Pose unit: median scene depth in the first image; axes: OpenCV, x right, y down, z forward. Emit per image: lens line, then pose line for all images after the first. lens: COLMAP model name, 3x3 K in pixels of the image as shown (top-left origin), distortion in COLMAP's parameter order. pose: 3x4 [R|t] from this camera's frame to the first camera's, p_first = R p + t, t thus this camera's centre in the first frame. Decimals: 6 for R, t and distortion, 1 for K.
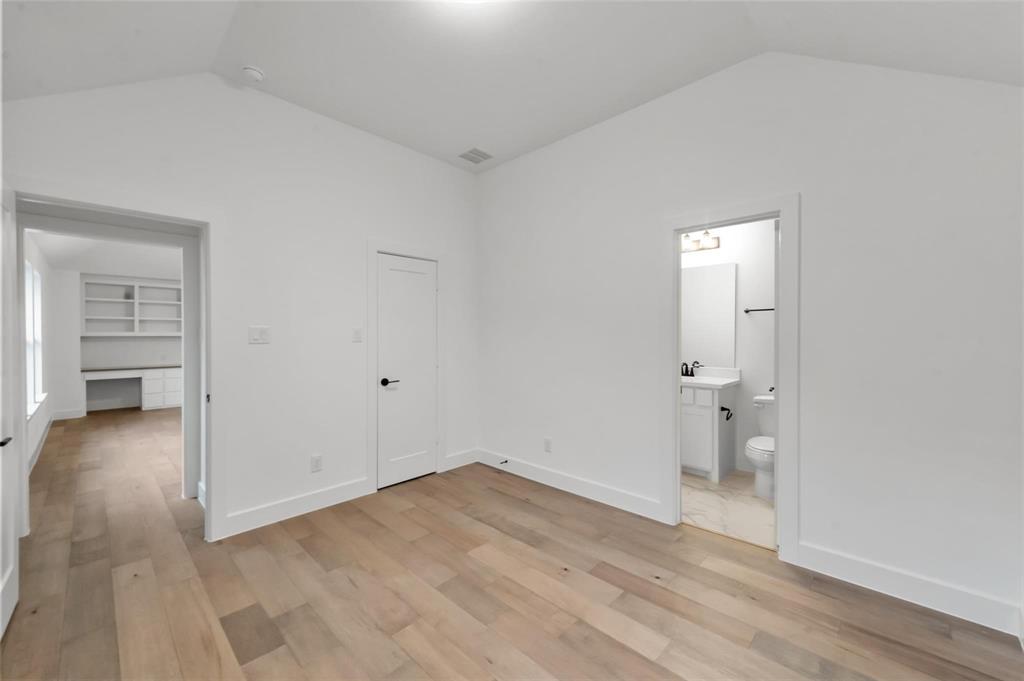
lens RADIAL K [[406.3, 0, 516.2], [0, 406.3, 336.1], [0, 0, 1]] dist [-0.012729, -0.000513]
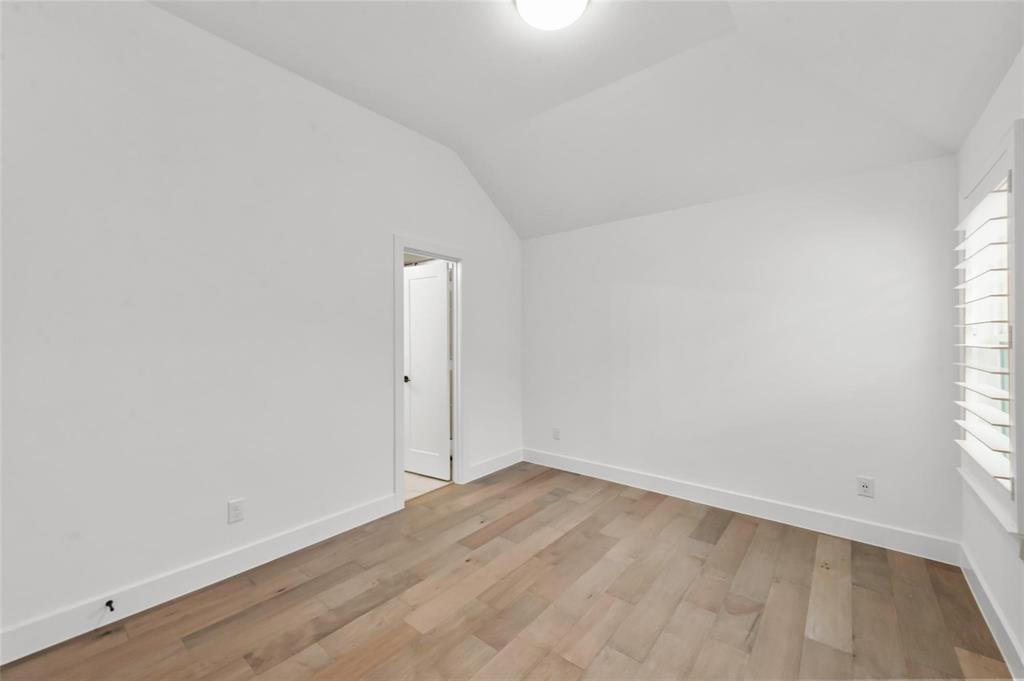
lens RADIAL K [[406.3, 0, 516.1], [0, 406.3, 337.4], [0, 0, 1]] dist [-0.012729, -0.000513]
pose [[-0.082798, -0.004030, 0.996558, -0.879086], [0.015600, 0.999864, 0.005340, -0.010147], [-0.996444, 0.015988, -0.082724, 0.890352]]
